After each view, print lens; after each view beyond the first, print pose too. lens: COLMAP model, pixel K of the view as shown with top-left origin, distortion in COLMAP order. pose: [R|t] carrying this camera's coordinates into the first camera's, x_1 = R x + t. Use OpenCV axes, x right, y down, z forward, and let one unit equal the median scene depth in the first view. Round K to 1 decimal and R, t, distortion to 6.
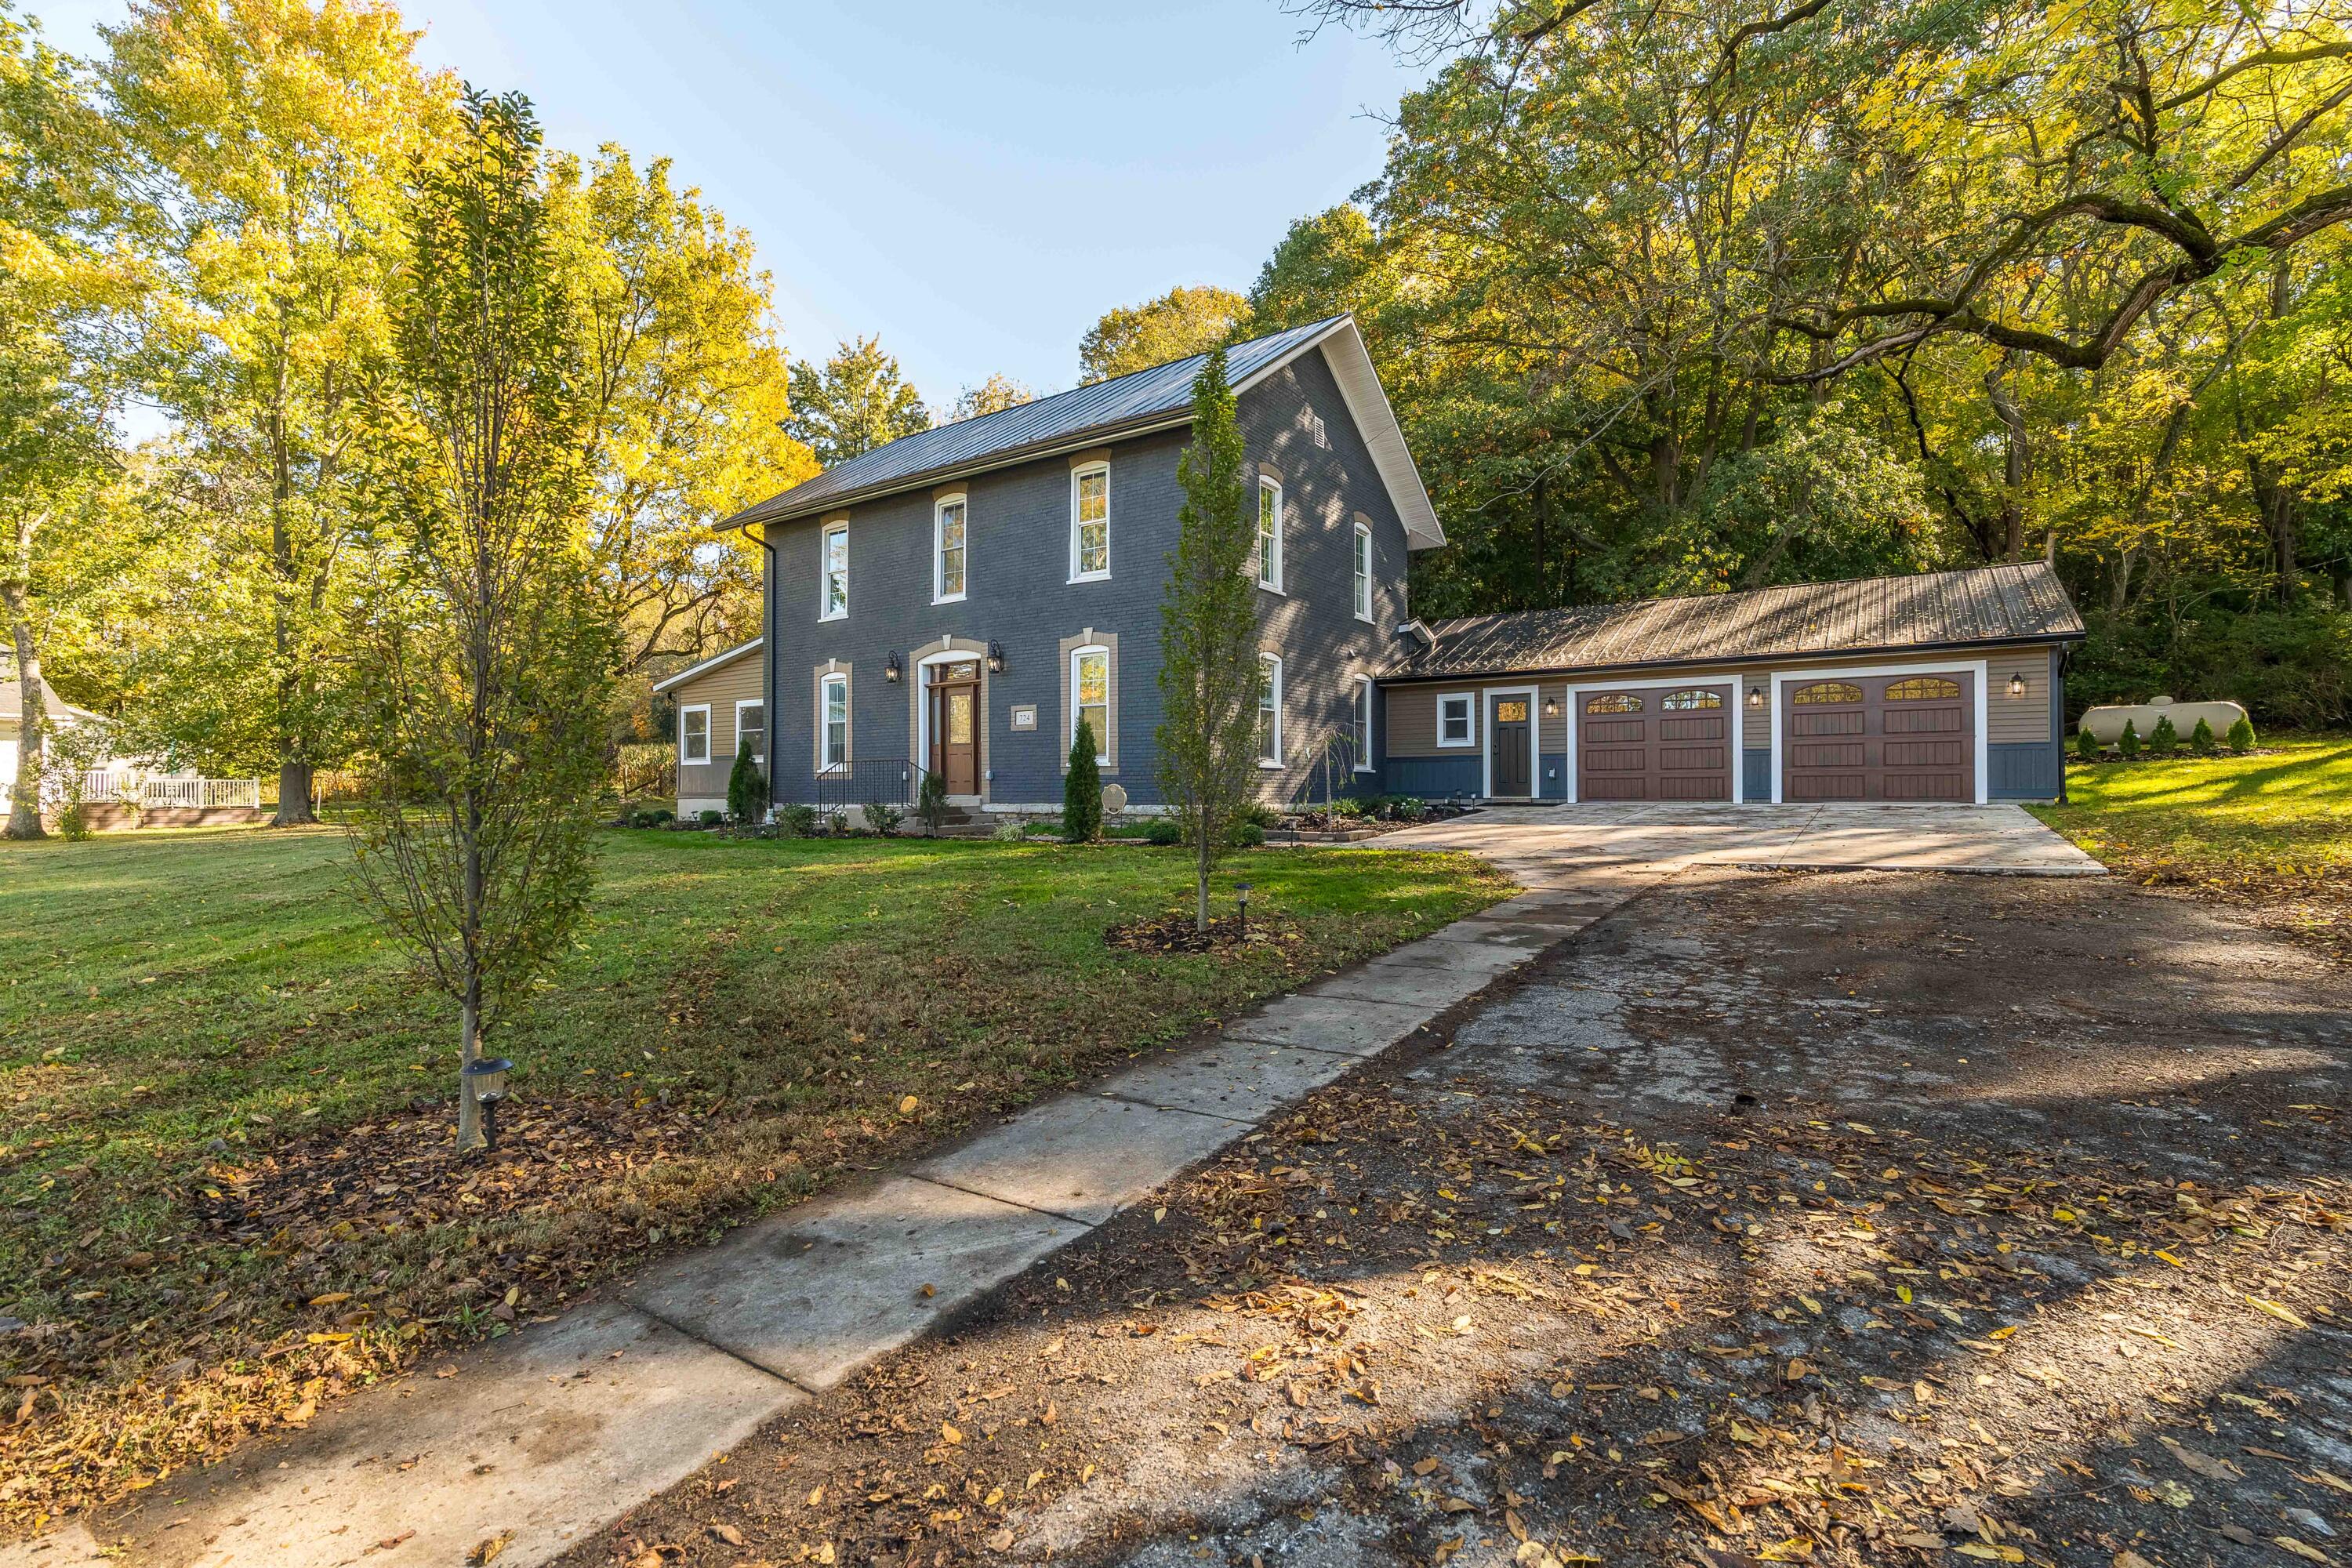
lens RADIAL K [[1059.2, 0, 1176.0], [0, 1059.2, 784.0], [0, 0, 1]] dist [-0.006820, 0.000205]
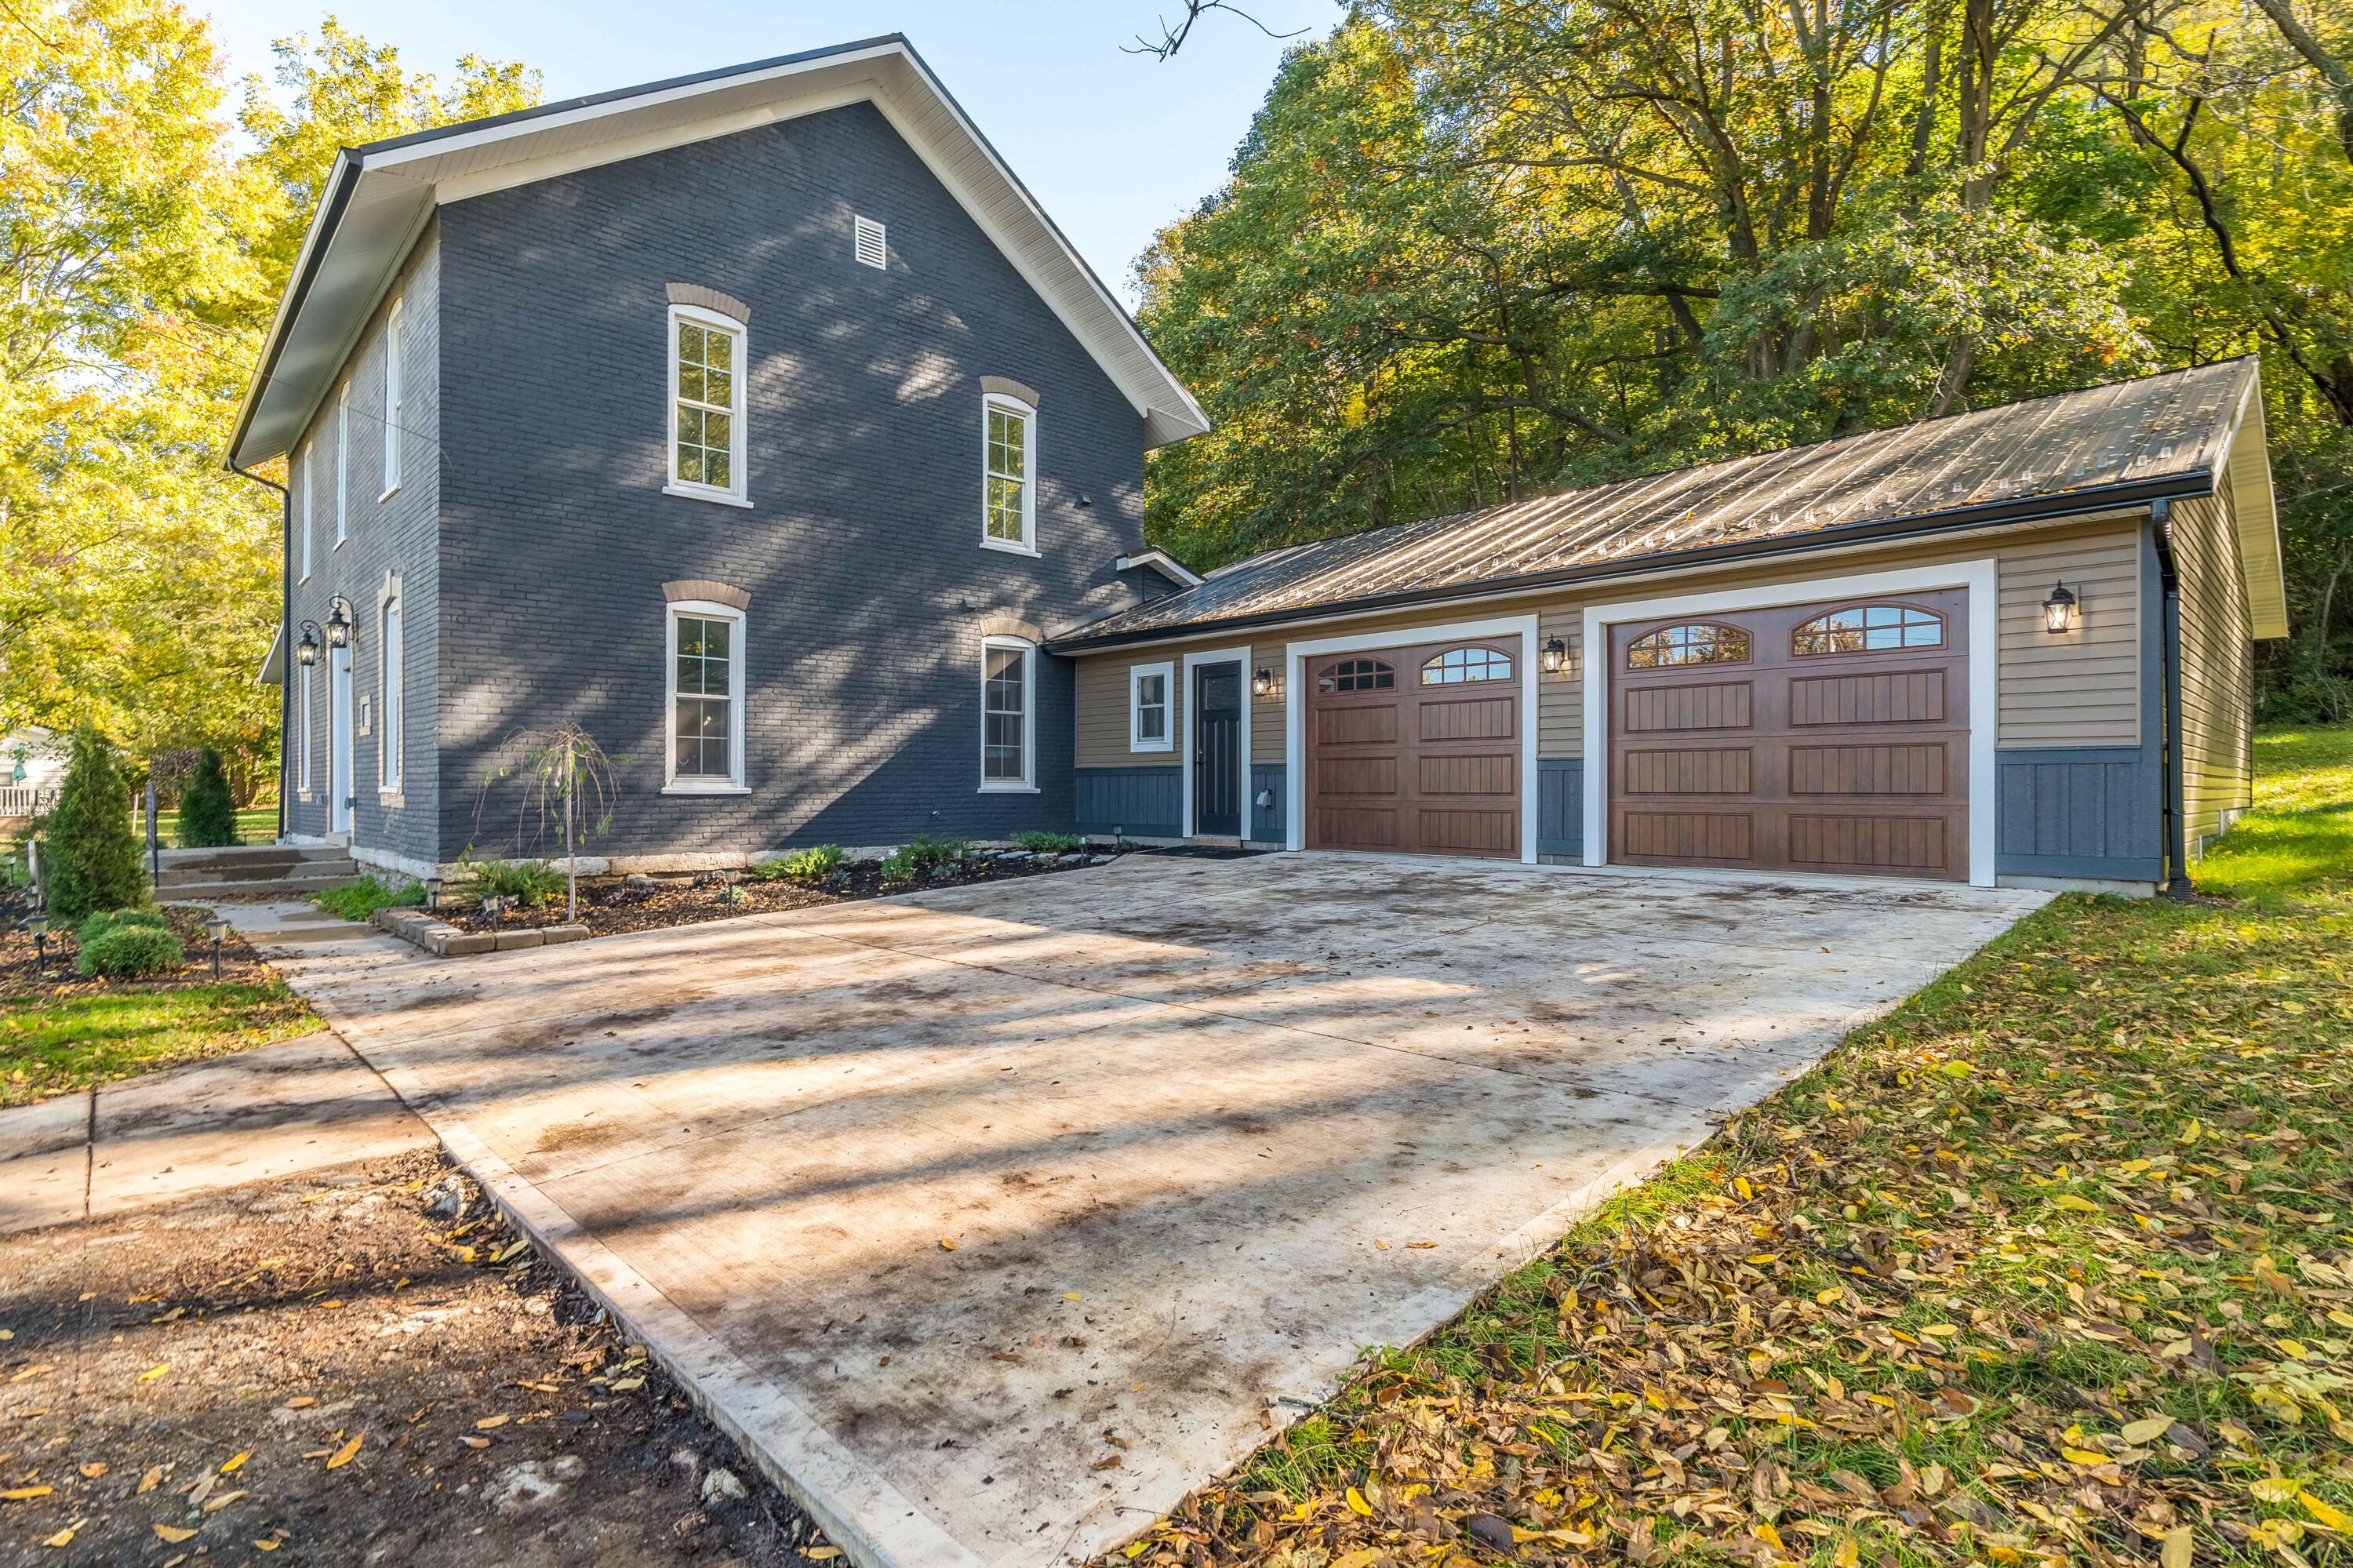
lens RADIAL K [[1134.7, 0, 1176.5], [0, 1134.7, 784.0], [0, 0, 1]] dist [-0.002606, -0.000070]
pose [[0.977893, -0.000071, -0.209105, 0.432545], [0.002119, 0.999952, 0.009570, -0.023690], [0.209094, -0.009801, 0.977846, 0.379784]]
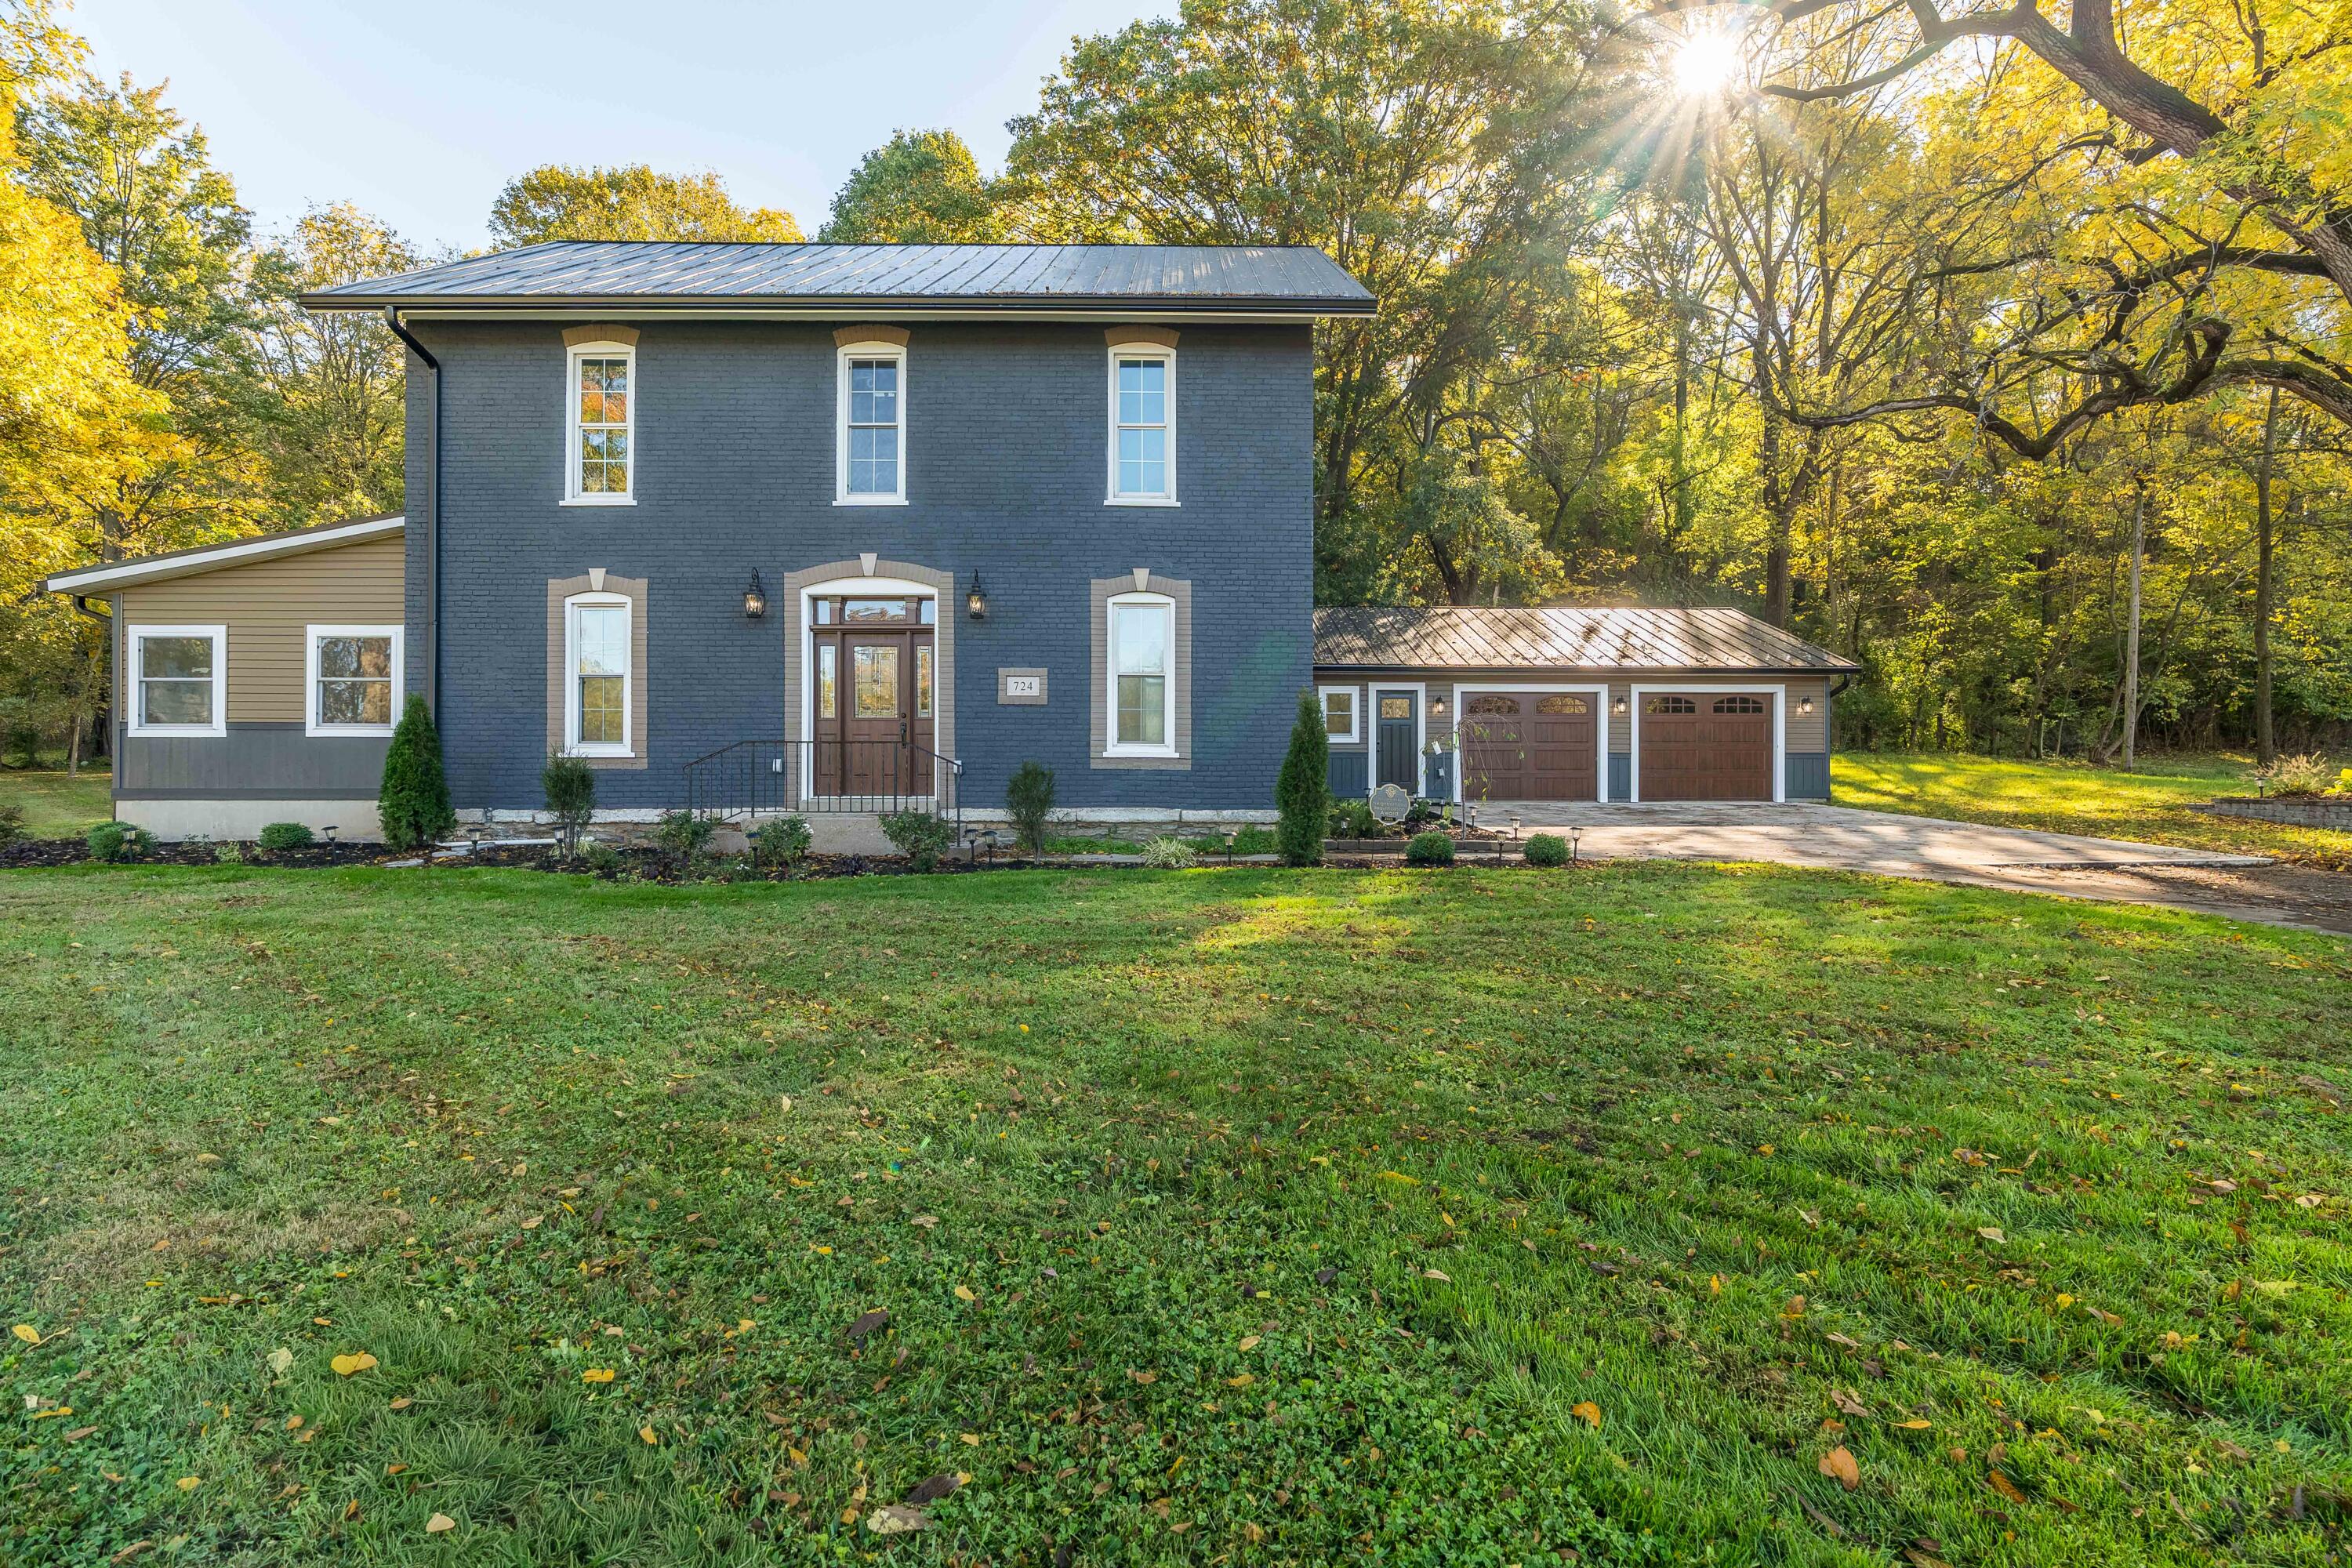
lens RADIAL K [[1059.2, 0, 1176.0], [0, 1059.2, 784.0], [0, 0, 1]] dist [-0.006820, 0.000205]
pose [[0.817612, 0.004756, 0.575750, -0.412653], [-0.007200, 0.999972, 0.001964, 0.000440], [-0.575724, -0.005751, 0.817624, 0.327350]]
